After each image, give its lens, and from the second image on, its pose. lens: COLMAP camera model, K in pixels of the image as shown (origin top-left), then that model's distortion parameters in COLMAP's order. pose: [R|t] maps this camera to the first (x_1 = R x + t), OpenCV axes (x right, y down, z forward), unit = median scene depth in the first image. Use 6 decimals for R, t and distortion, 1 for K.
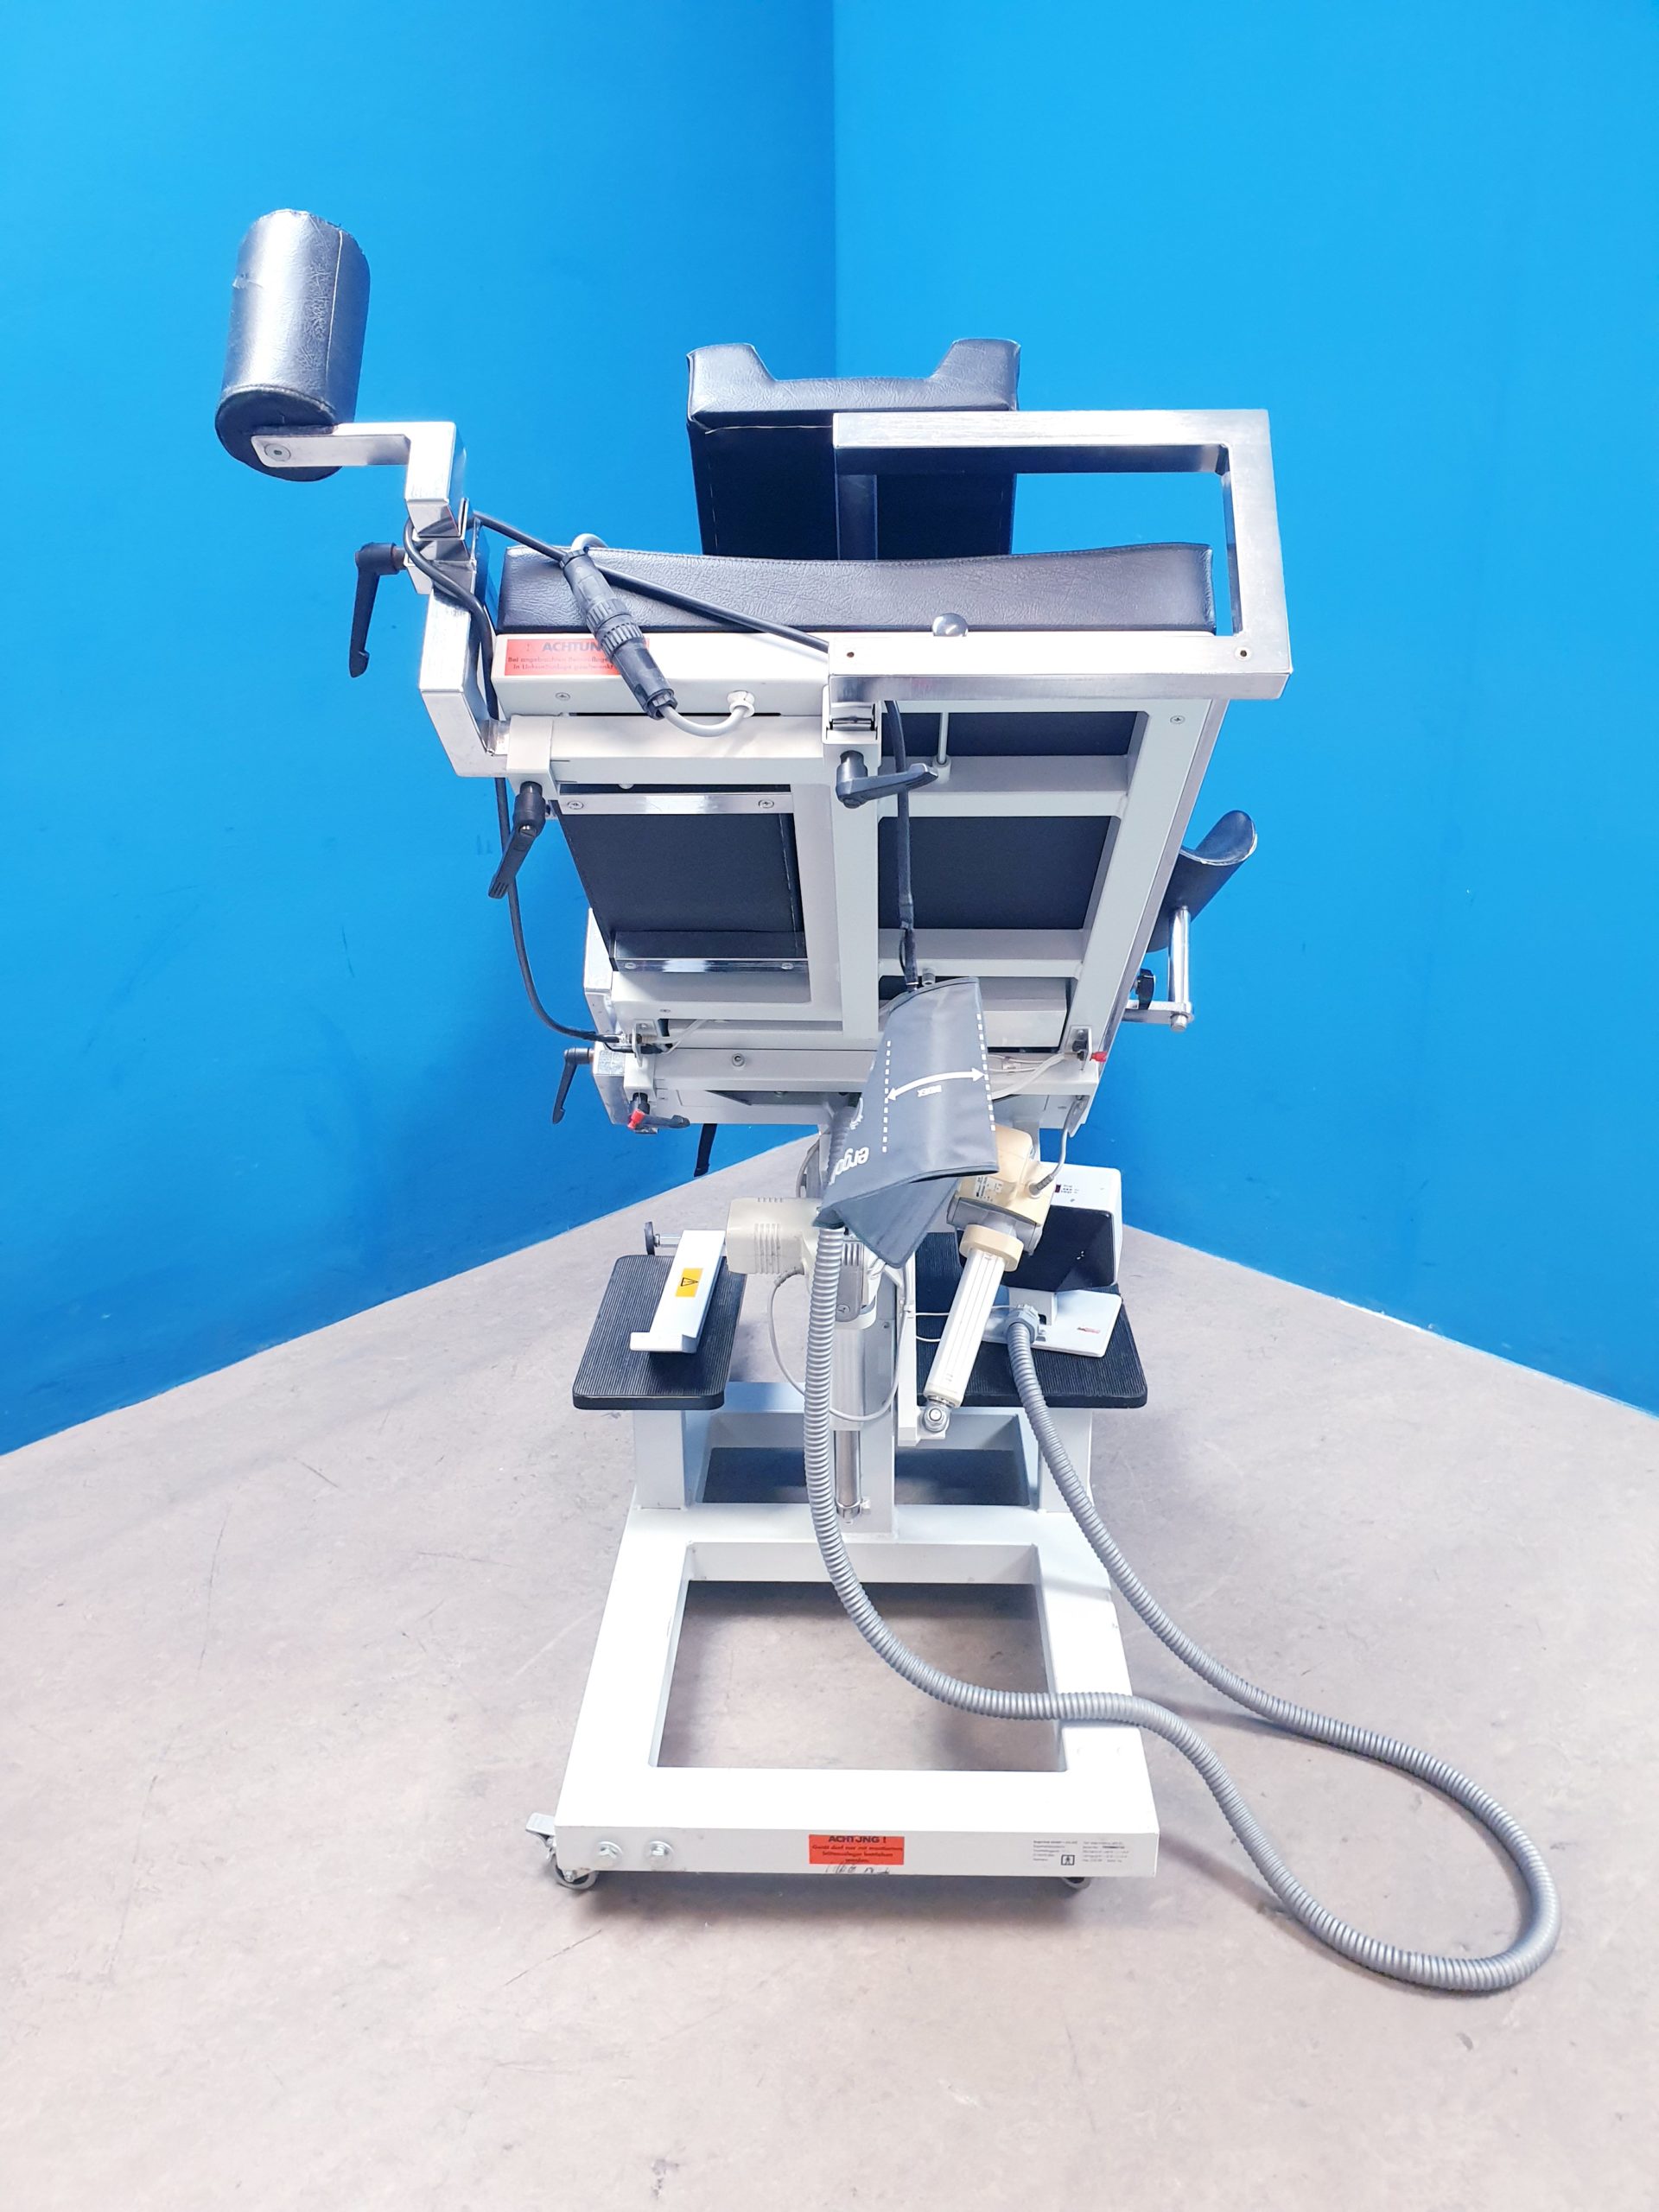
lens RADIAL K [[1713.7, 0, 839.7], [0, 1713.7, 1101.7], [0, 0, 1]] dist [0.025471, 0.005546]
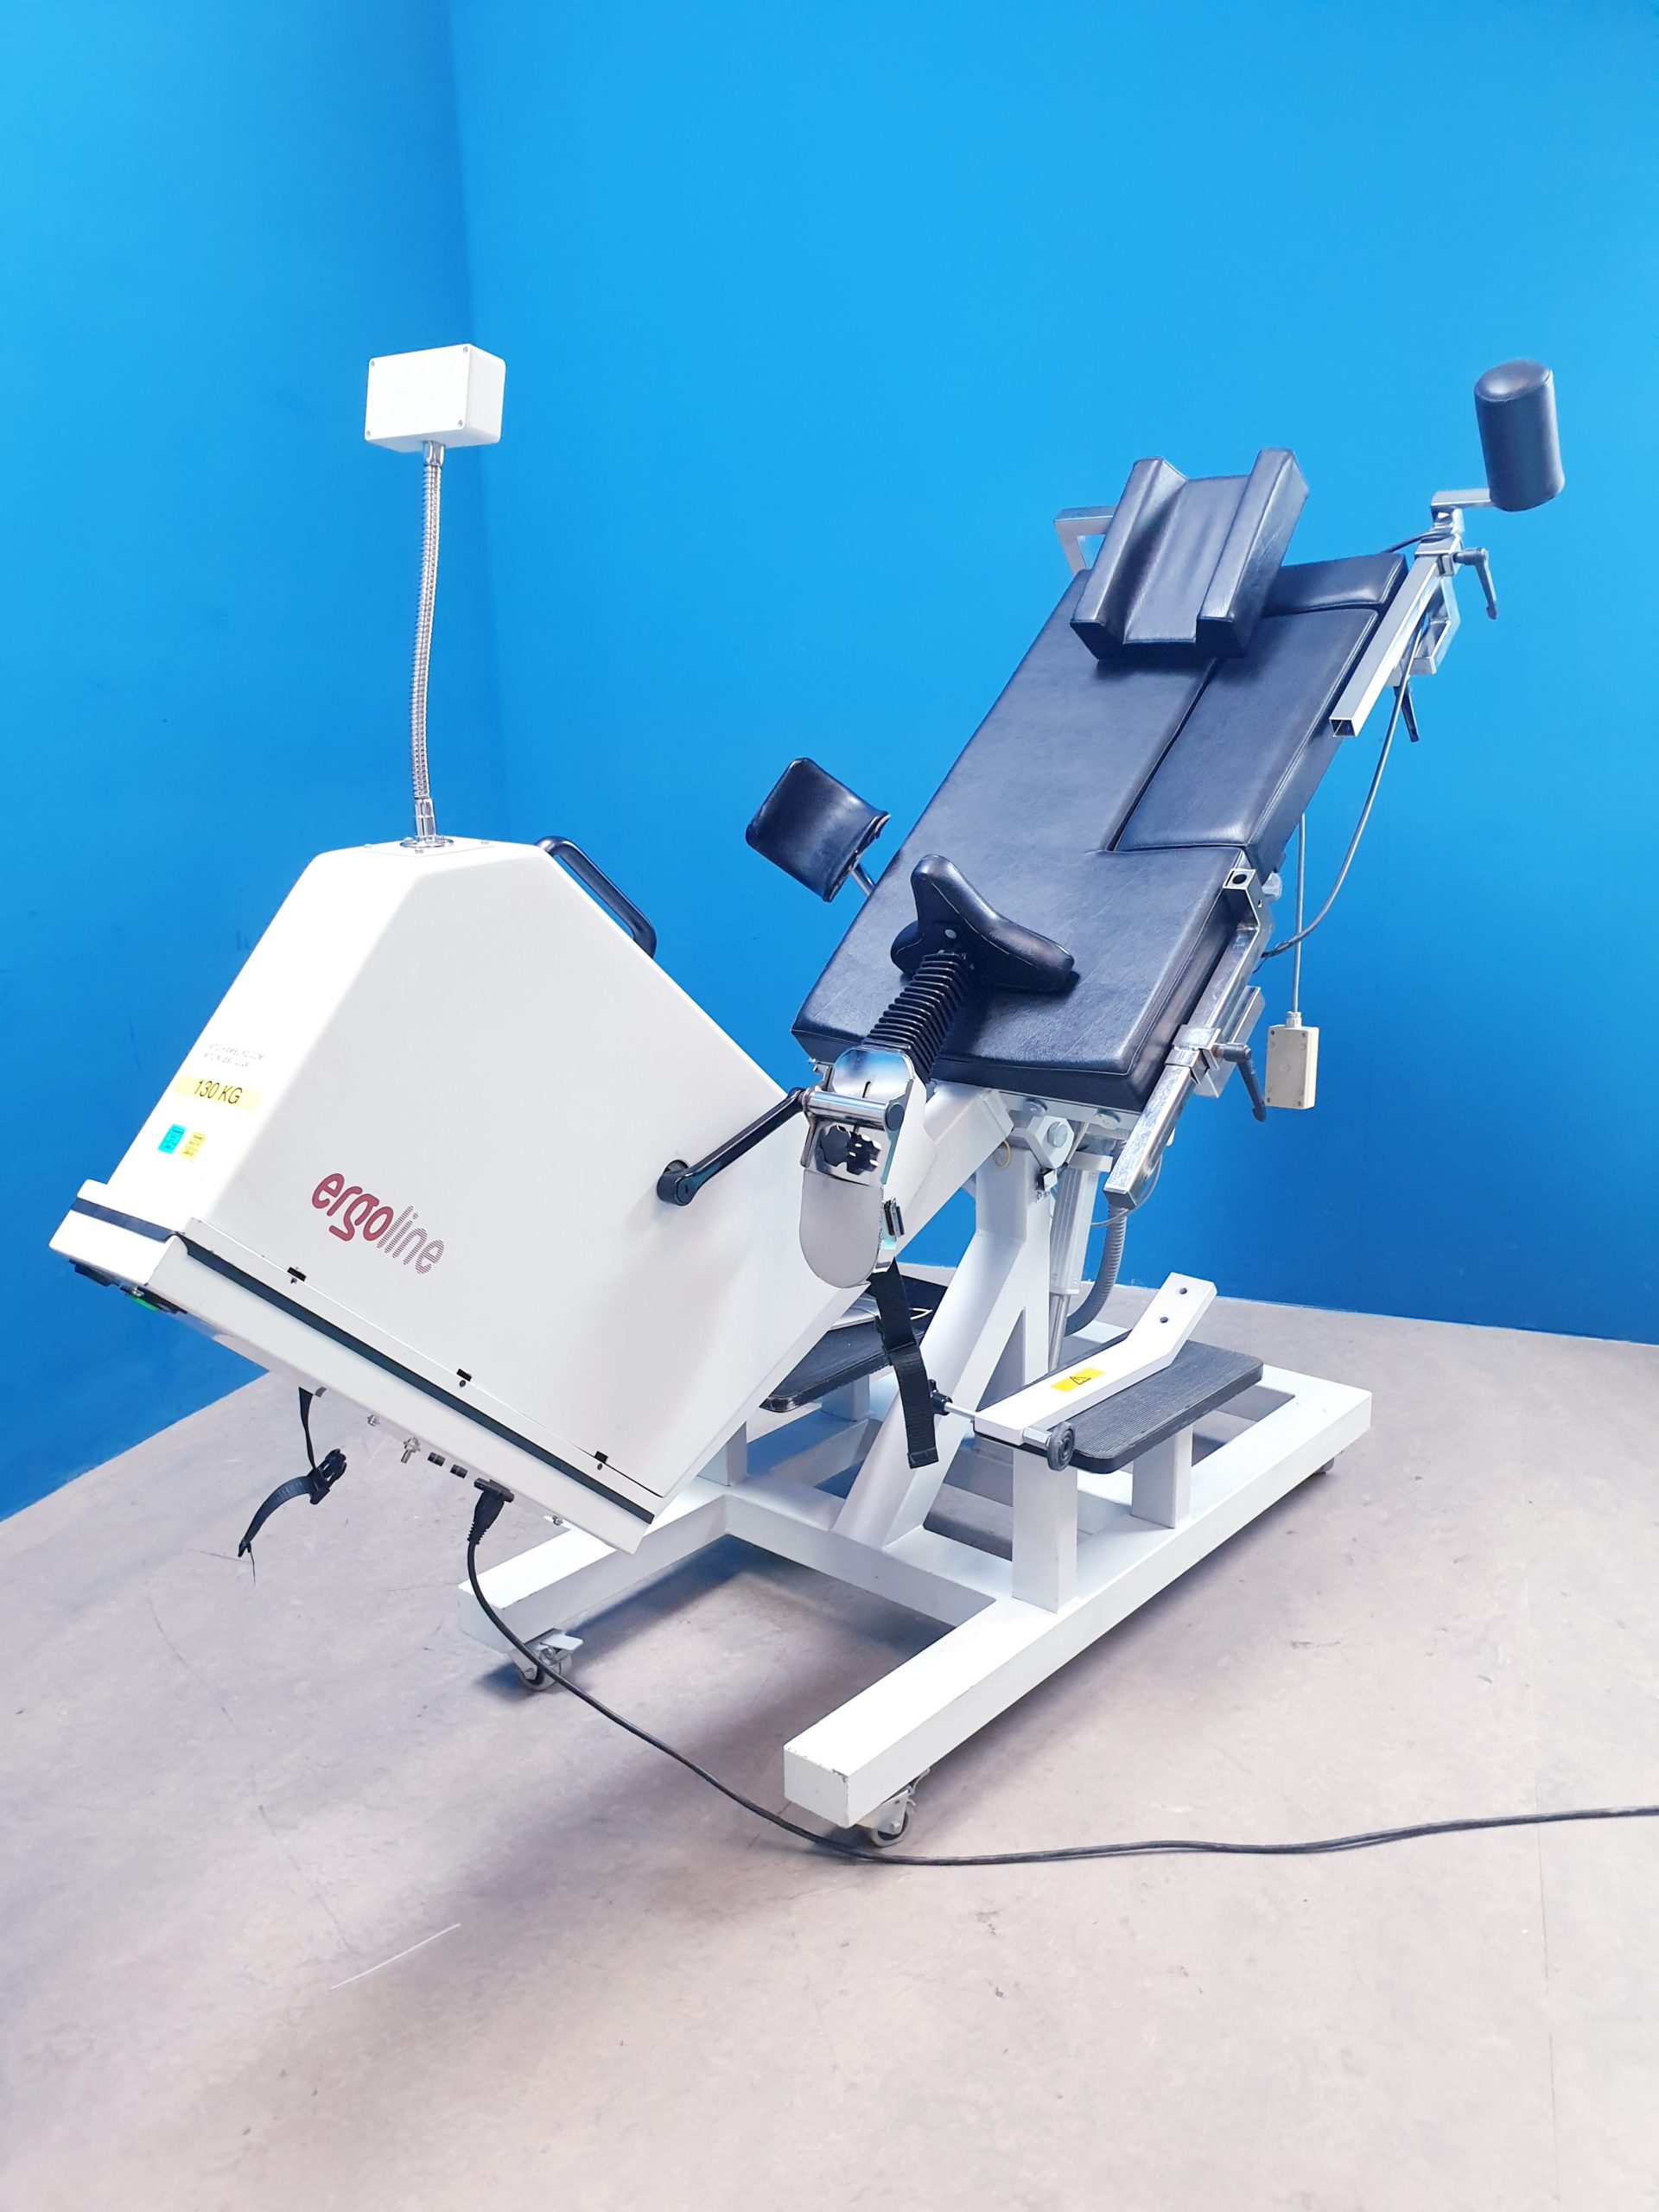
lens RADIAL K [[1713.7, 0, 839.7], [0, 1713.7, 1101.7], [0, 0, 1]] dist [0.025471, 0.005546]
pose [[0.918588, -0.099397, 0.382514, -0.364474], [0.154952, 0.980945, -0.117208, 0.148111], [-0.363575, 0.166937, 0.916485, -0.032889]]
